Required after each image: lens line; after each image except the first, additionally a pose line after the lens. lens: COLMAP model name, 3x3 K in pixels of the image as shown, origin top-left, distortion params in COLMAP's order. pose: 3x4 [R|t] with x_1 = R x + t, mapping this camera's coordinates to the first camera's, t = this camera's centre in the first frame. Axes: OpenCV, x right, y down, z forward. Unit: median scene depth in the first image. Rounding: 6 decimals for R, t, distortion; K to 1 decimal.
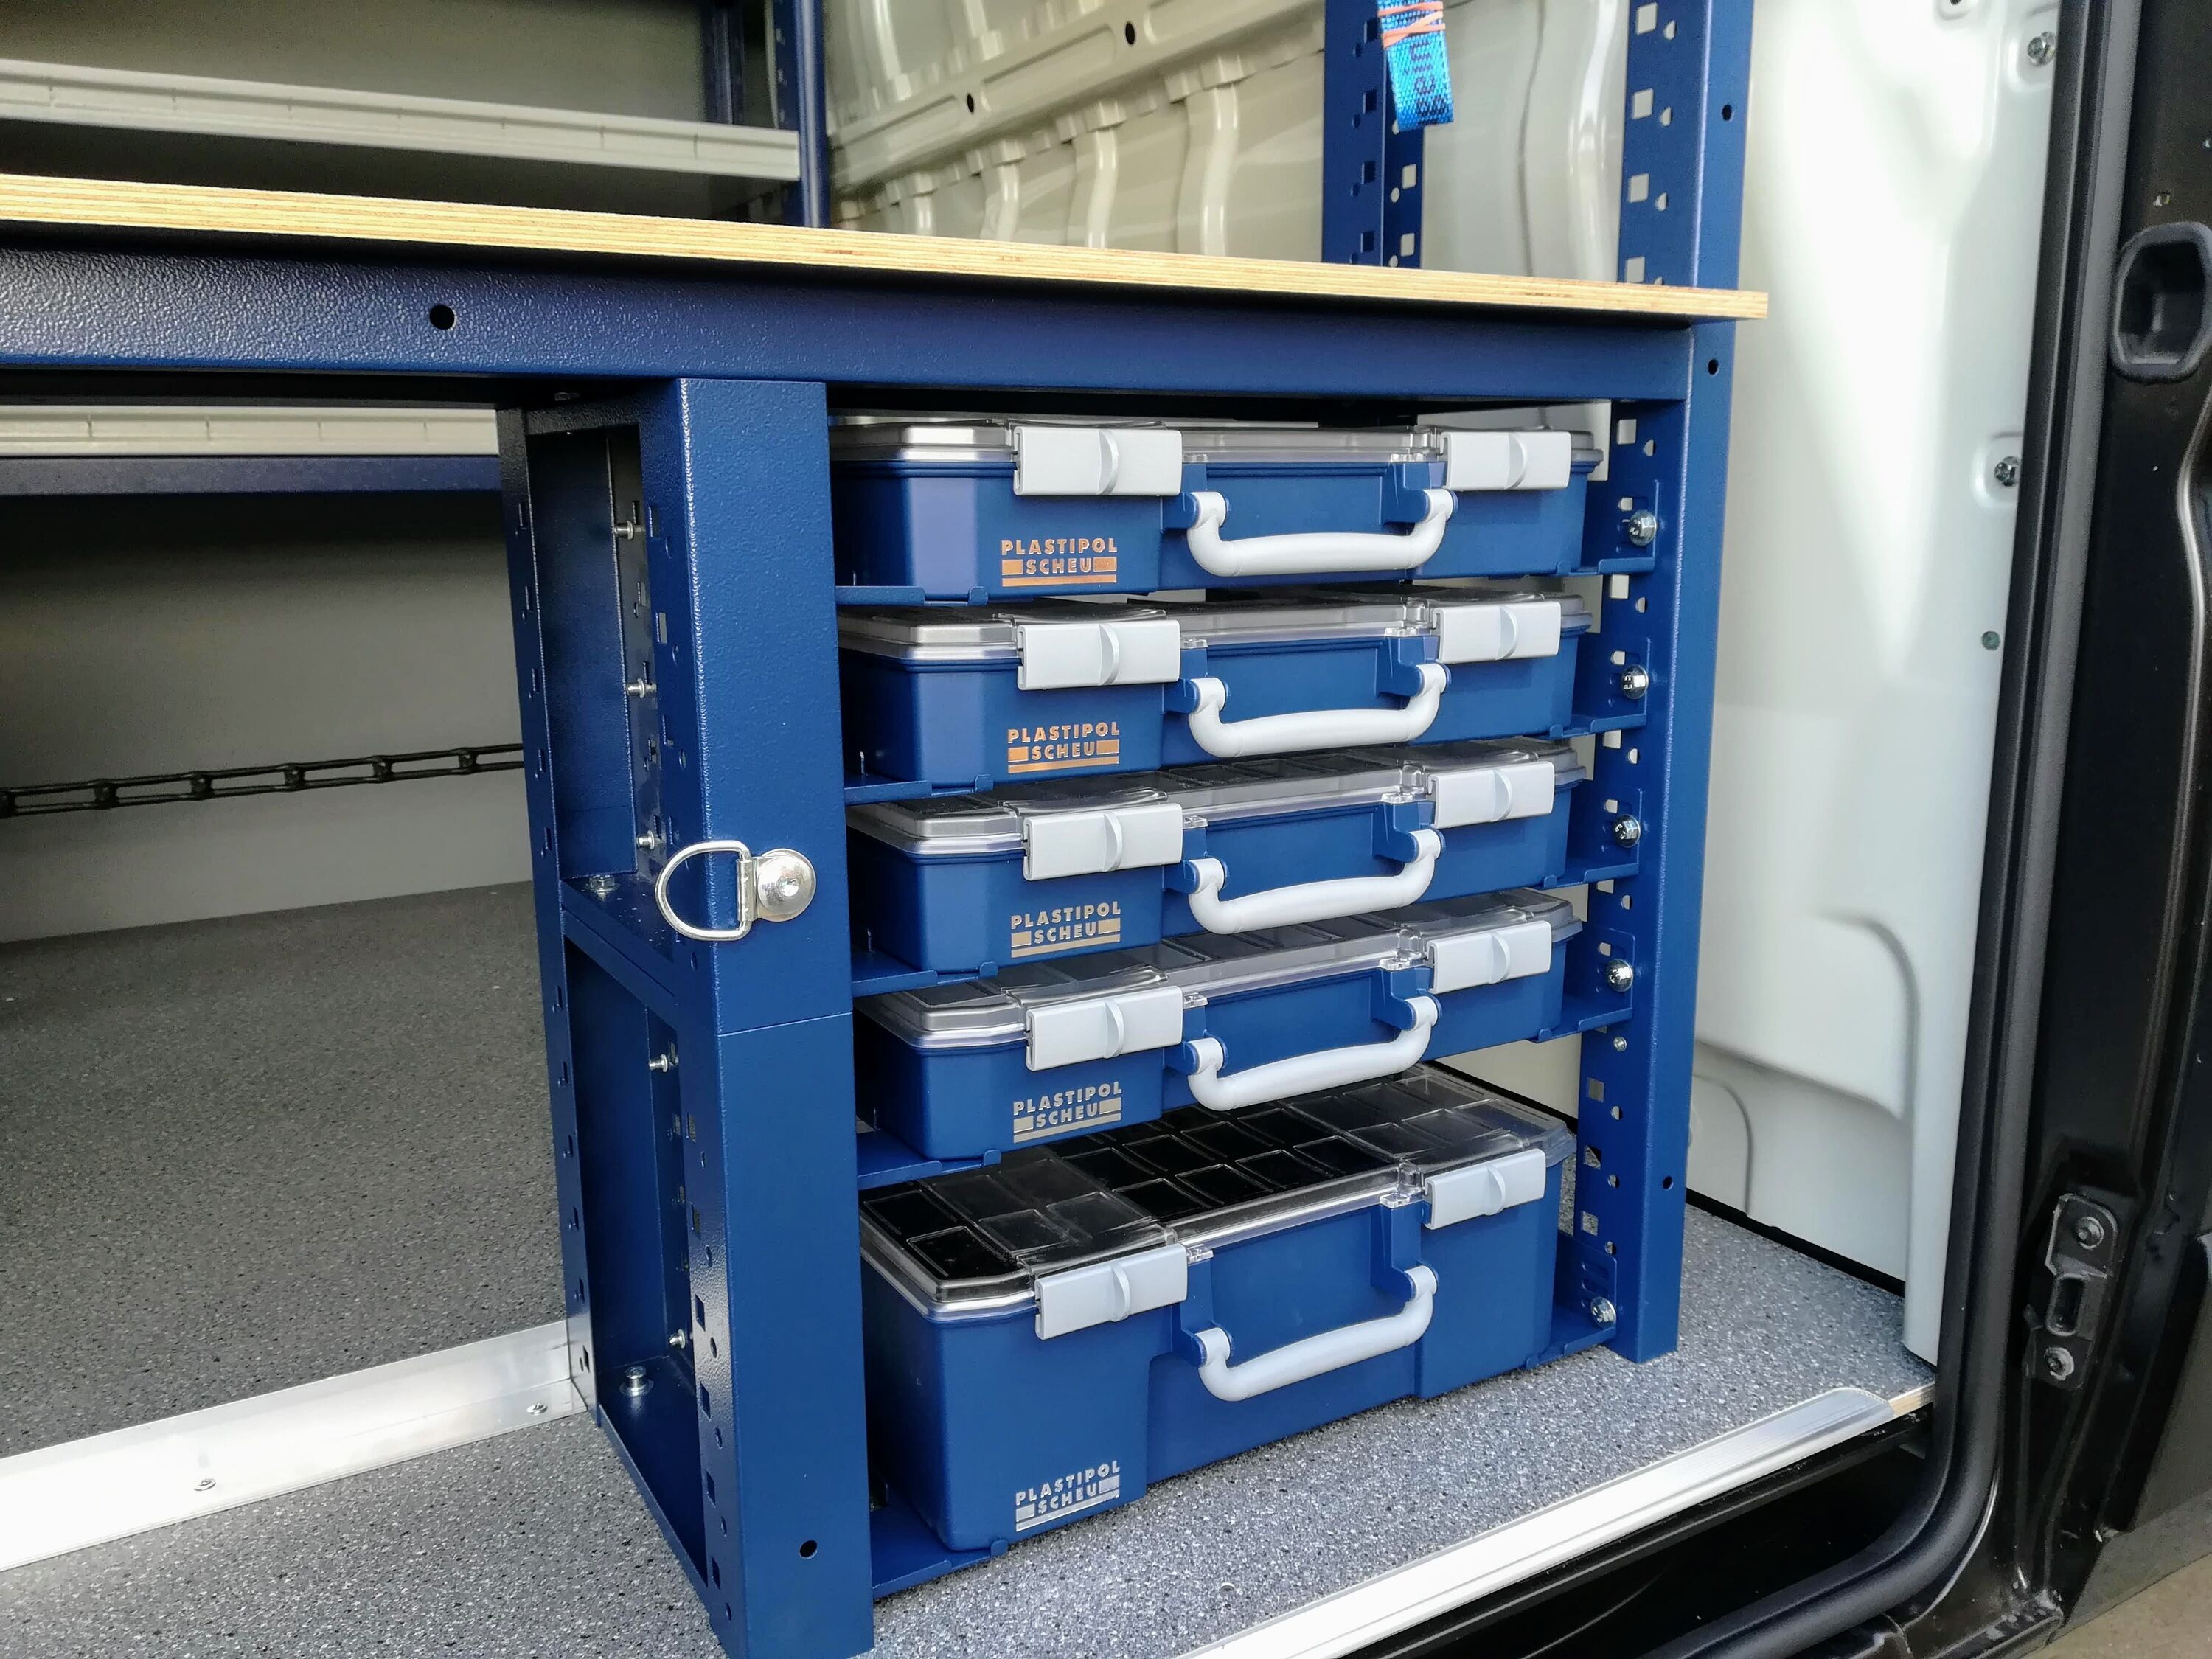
lens RADIAL K [[1744.1, 0, 1095.6], [0, 1744.1, 837.5], [0, 0, 1]] dist [0.055932, -0.078977]
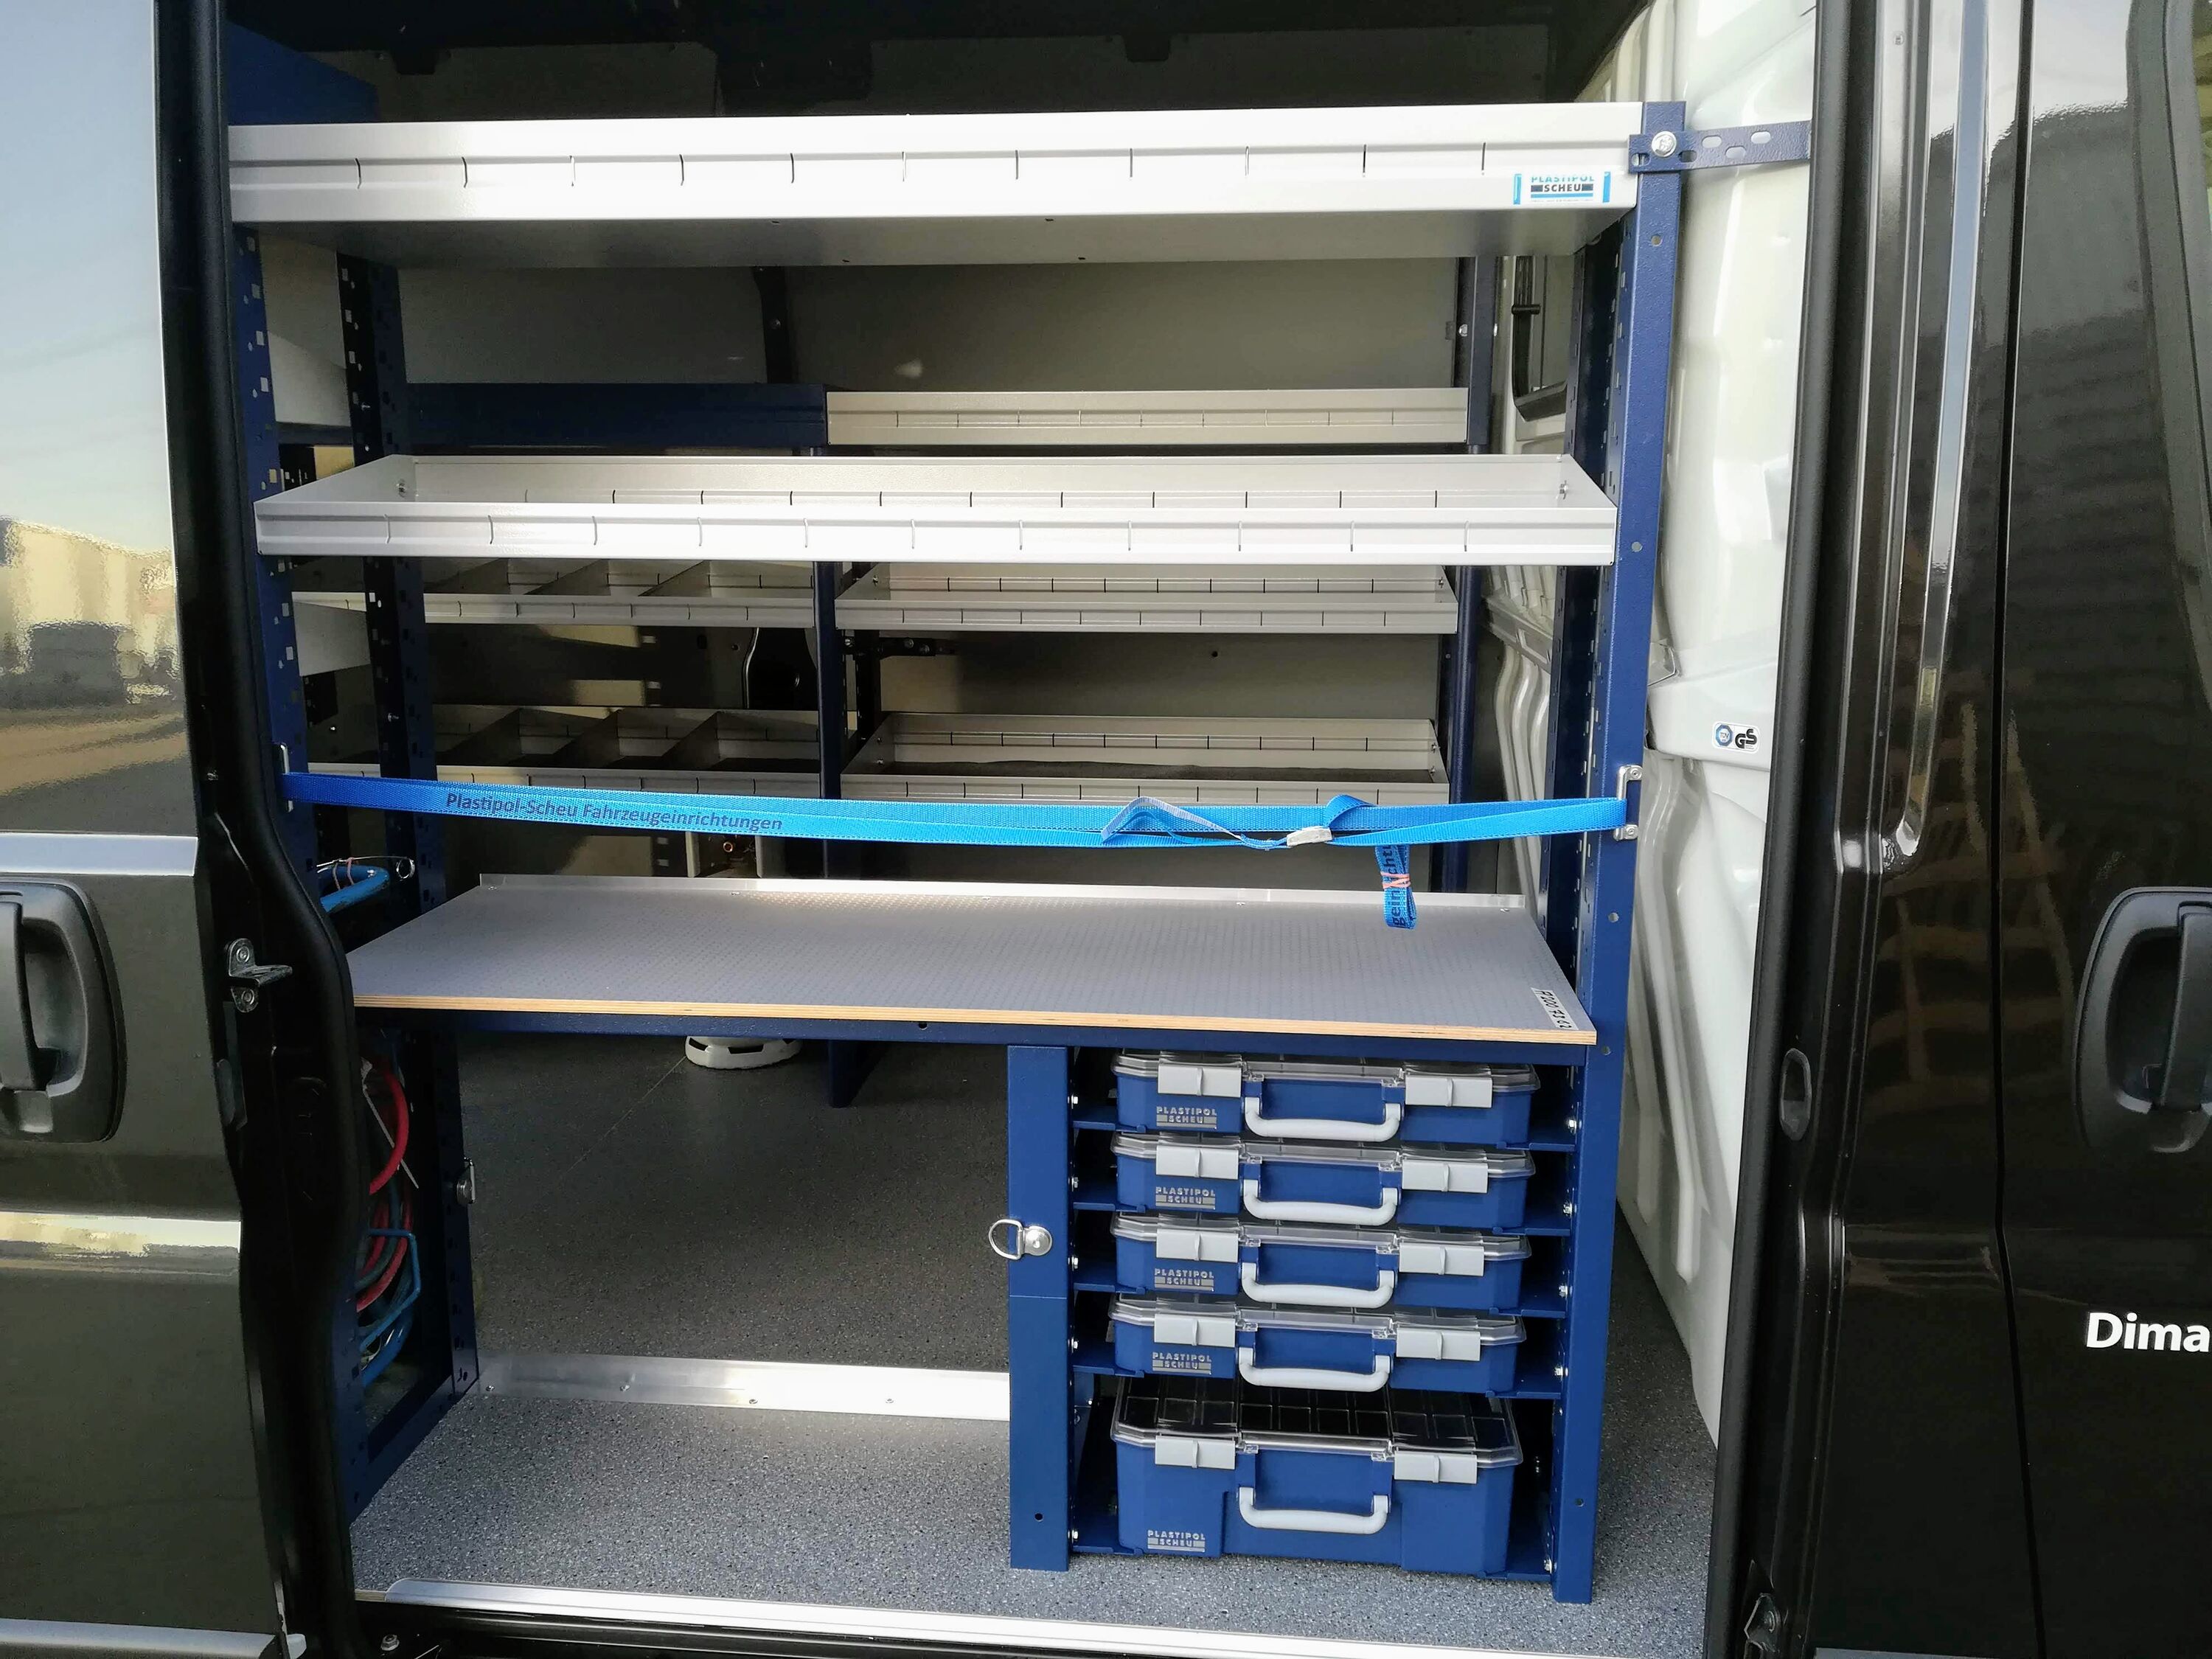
lens RADIAL K [[1744.1, 0, 1095.6], [0, 1744.1, 837.5], [0, 0, 1]] dist [0.055932, -0.078977]
pose [[0.807815, 0.134473, -0.573892, 1.004380], [-0.126789, 0.990480, 0.053617, -0.557357], [0.575638, 0.029450, 0.817174, -0.784008]]
